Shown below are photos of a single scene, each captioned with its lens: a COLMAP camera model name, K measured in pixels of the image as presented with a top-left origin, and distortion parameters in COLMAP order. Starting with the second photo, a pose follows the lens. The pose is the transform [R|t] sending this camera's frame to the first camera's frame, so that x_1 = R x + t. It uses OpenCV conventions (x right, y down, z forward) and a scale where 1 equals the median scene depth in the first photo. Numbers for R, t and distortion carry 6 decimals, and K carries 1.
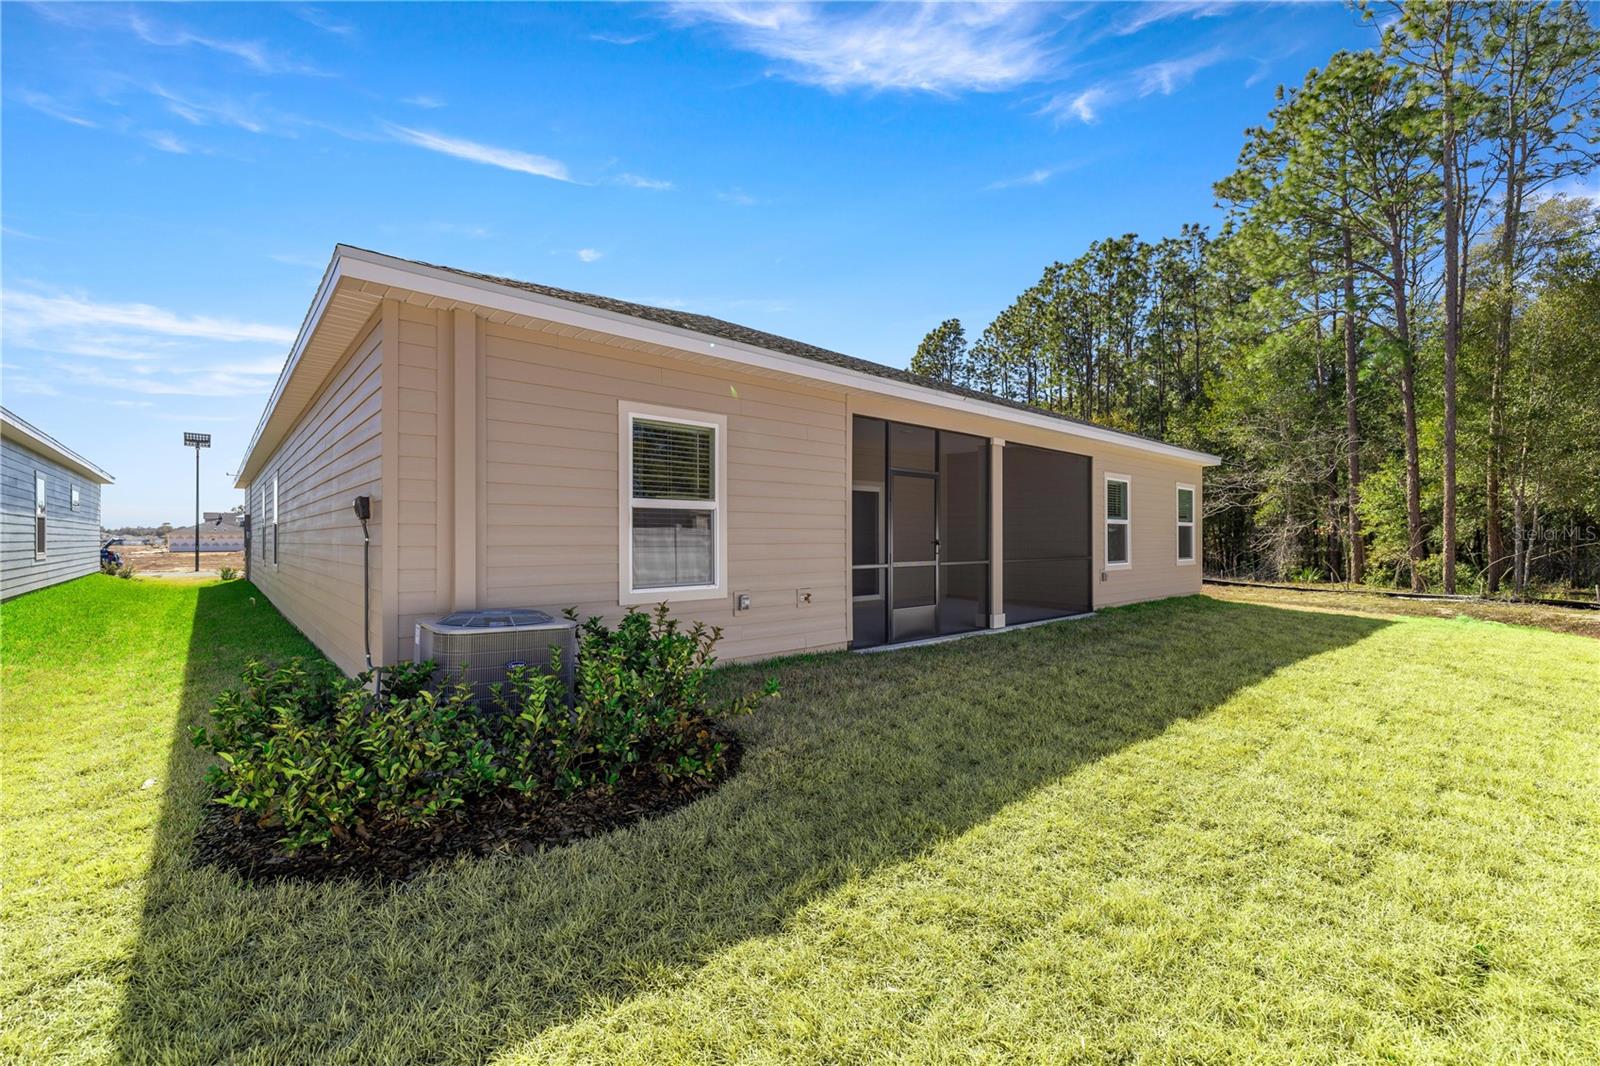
lens RADIAL K [[669.2, 0, 800.0], [0, 669.2, 533.0], [0, 0, 1]] dist [-0.000236, -0.000008]
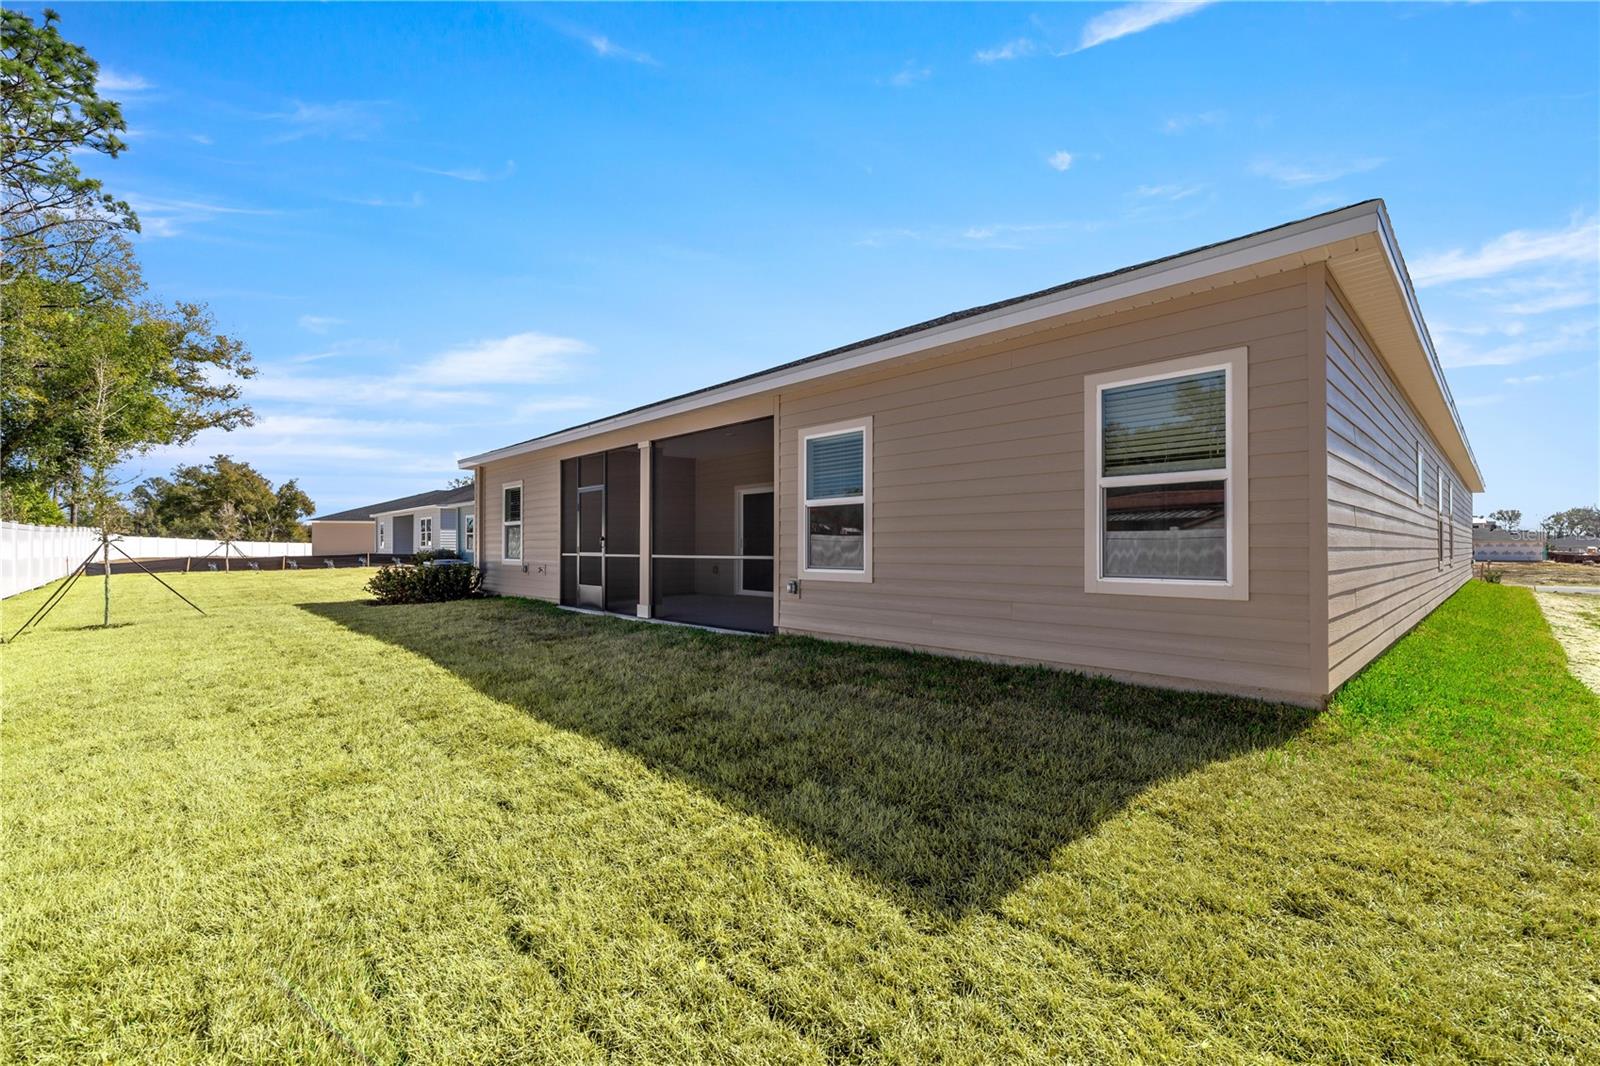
lens RADIAL K [[669.2, 0, 800.0], [0, 669.2, 533.0], [0, 0, 1]] dist [-0.000236, -0.000008]
pose [[0.036059, -0.000977, -0.999349, 1.381865], [0.030967, 0.999520, 0.000140, 0.013094], [0.998870, -0.030952, 0.036072, 1.209743]]
